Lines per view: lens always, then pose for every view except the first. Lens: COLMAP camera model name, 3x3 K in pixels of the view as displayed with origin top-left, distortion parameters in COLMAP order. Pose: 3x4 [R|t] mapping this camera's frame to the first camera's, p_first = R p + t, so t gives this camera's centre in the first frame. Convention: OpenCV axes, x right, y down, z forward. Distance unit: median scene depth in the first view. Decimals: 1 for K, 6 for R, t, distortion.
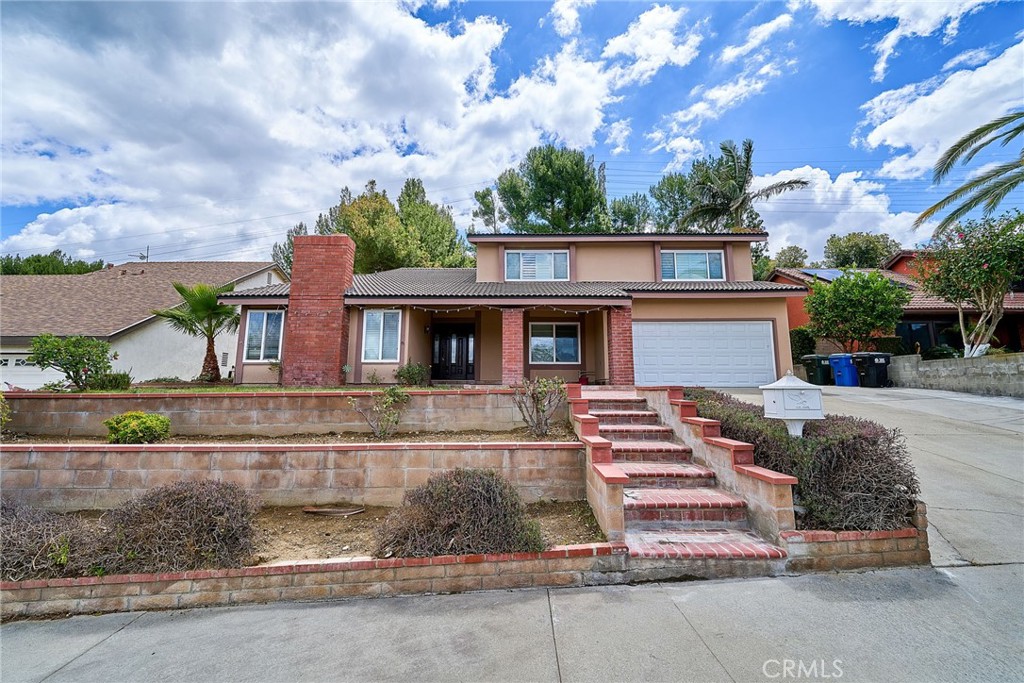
lens RADIAL K [[344.8, 0, 515.0], [0, 344.8, 338.6], [0, 0, 1]] dist [0.004612, -0.002517]
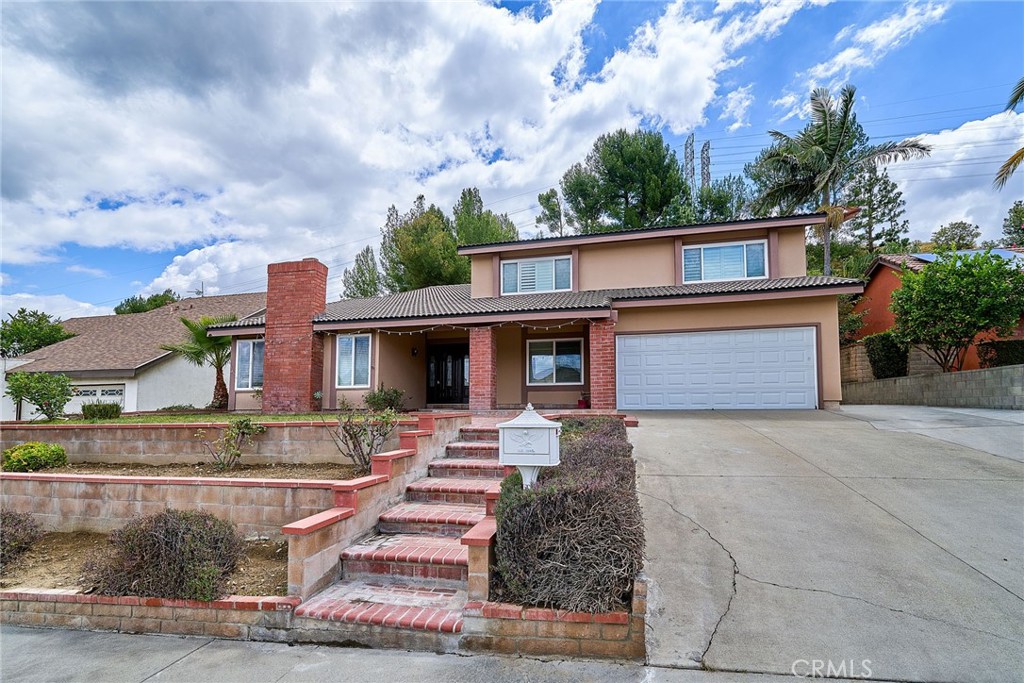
lens RADIAL K [[366.9, 0, 532.2], [0, 366.9, 382.9], [0, 0, 1]] dist [0.000132, -0.000488]
pose [[0.984052, -0.020015, -0.176752, 0.308218], [0.033288, 0.996816, 0.072454, -0.005219], [0.174739, -0.077183, 0.981585, 0.059367]]
